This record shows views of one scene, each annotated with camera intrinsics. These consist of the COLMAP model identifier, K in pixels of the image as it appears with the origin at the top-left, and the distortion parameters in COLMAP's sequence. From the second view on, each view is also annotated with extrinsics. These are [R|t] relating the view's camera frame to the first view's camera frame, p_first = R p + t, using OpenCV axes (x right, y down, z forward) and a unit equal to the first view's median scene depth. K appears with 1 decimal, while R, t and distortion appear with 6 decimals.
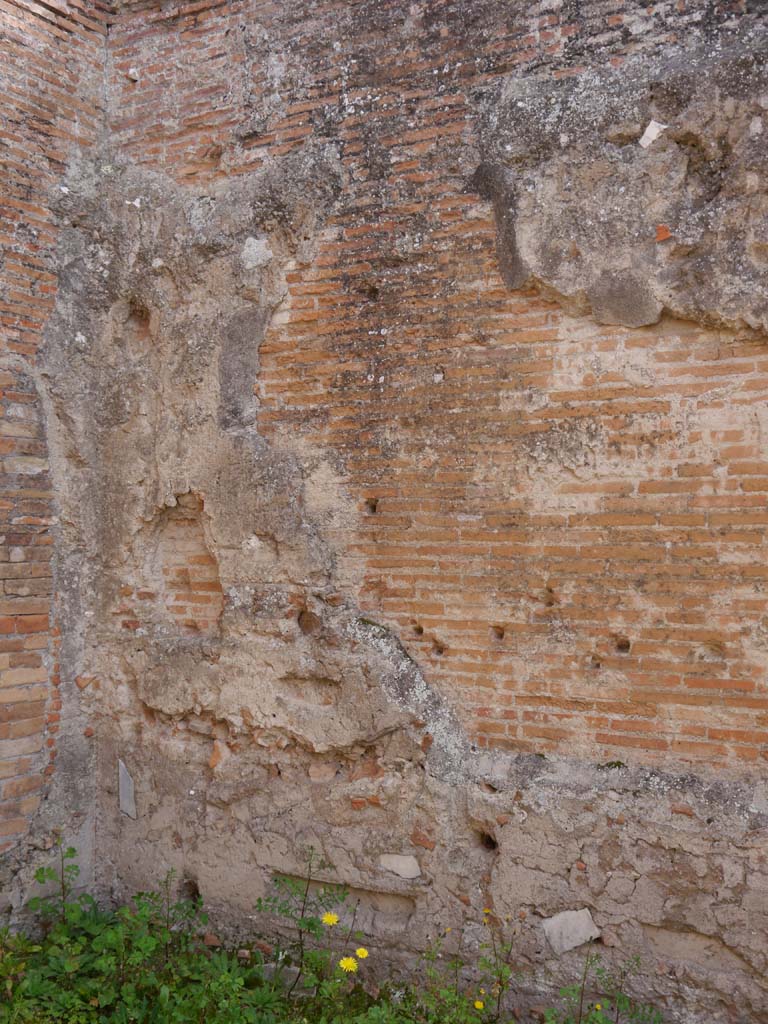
lens RADIAL K [[1165.8, 0, 384.0], [0, 1165.8, 514.6], [0, 0, 1]] dist [-0.028567, 0.000000]
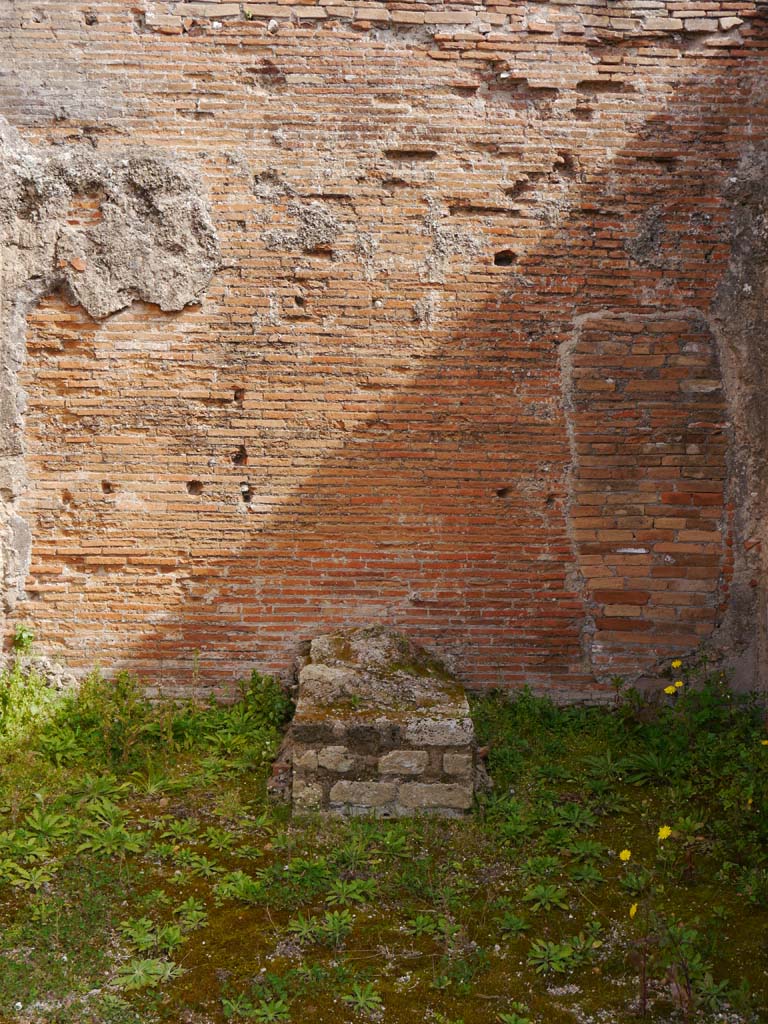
lens RADIAL K [[1165.8, 0, 382.7], [0, 1165.8, 514.1], [0, 0, 1]] dist [-0.028567, 0.000000]
pose [[0.517685, 0.017706, -0.855388, 0.676202], [0.008365, 0.999633, 0.025755, 0.070881], [0.855531, -0.020488, 0.517347, -0.054285]]
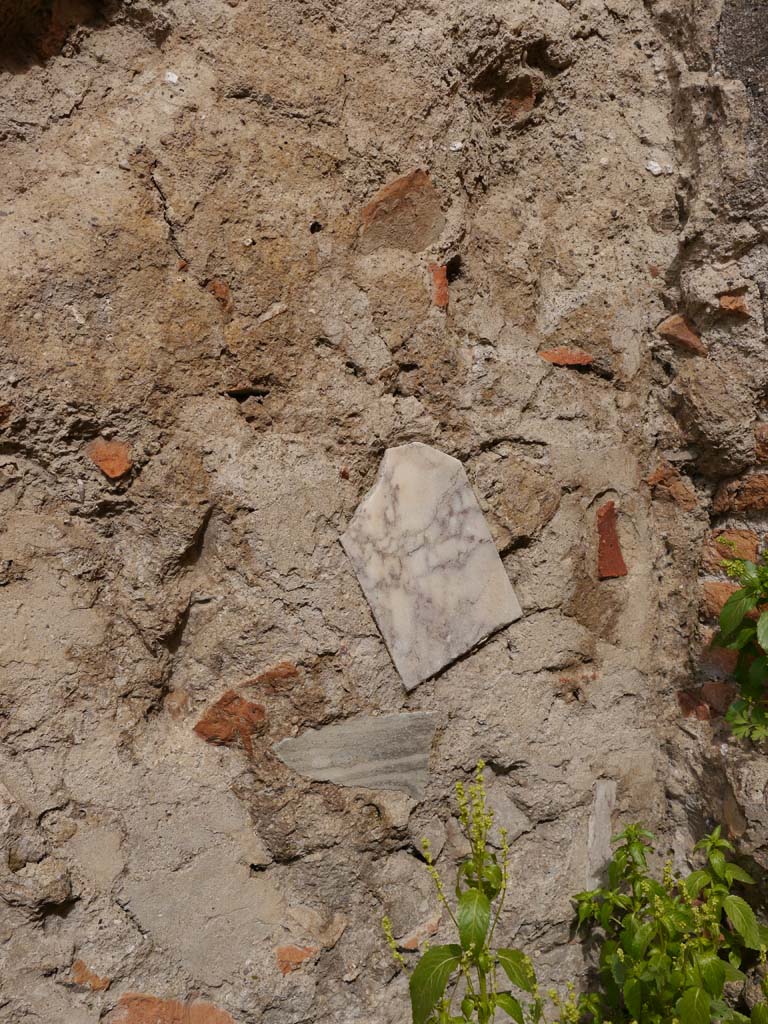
lens RADIAL K [[1165.8, 0, 382.8], [0, 1165.8, 512.8], [0, 0, 1]] dist [-0.028567, 0.000000]
pose [[-0.492269, 0.092080, -0.865559, -0.476867], [0.057491, 0.995657, 0.073224, 0.202742], [0.868543, -0.013716, -0.495425, 0.326816]]
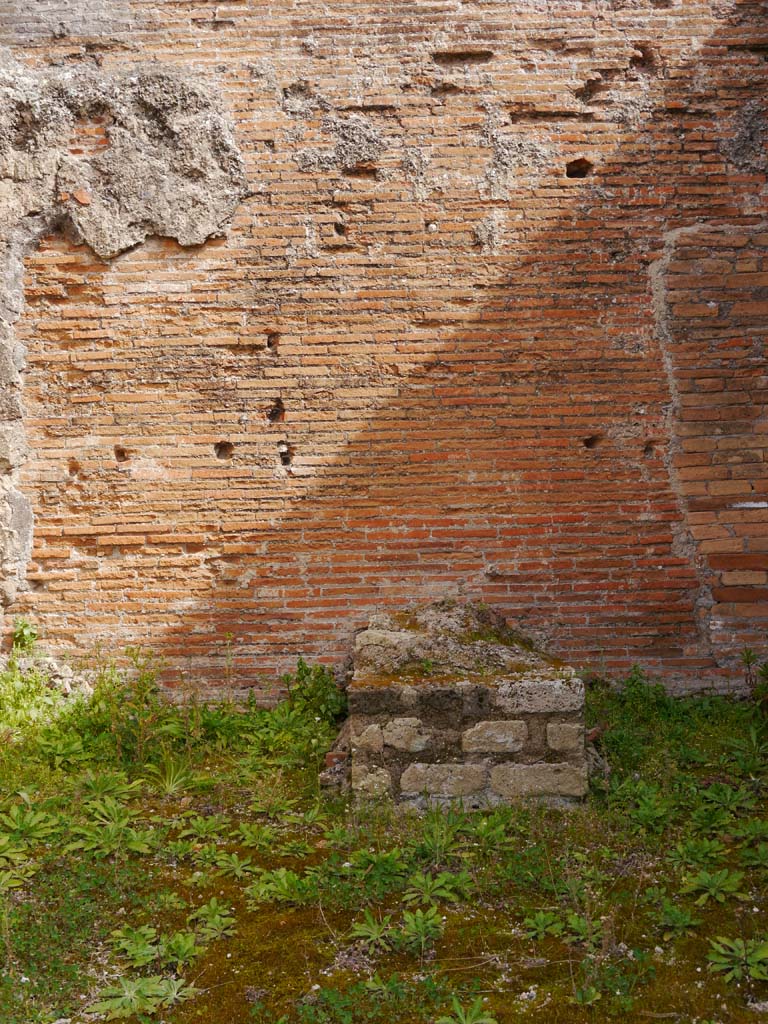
lens RADIAL K [[1165.8, 0, 386.6], [0, 1165.8, 512.2], [0, 0, 1]] dist [-0.028567, 0.000000]
pose [[0.482050, -0.071188, -0.873247, 0.471381], [0.047796, 0.997346, -0.054921, 0.205585], [0.874839, -0.015263, 0.484173, 0.046852]]
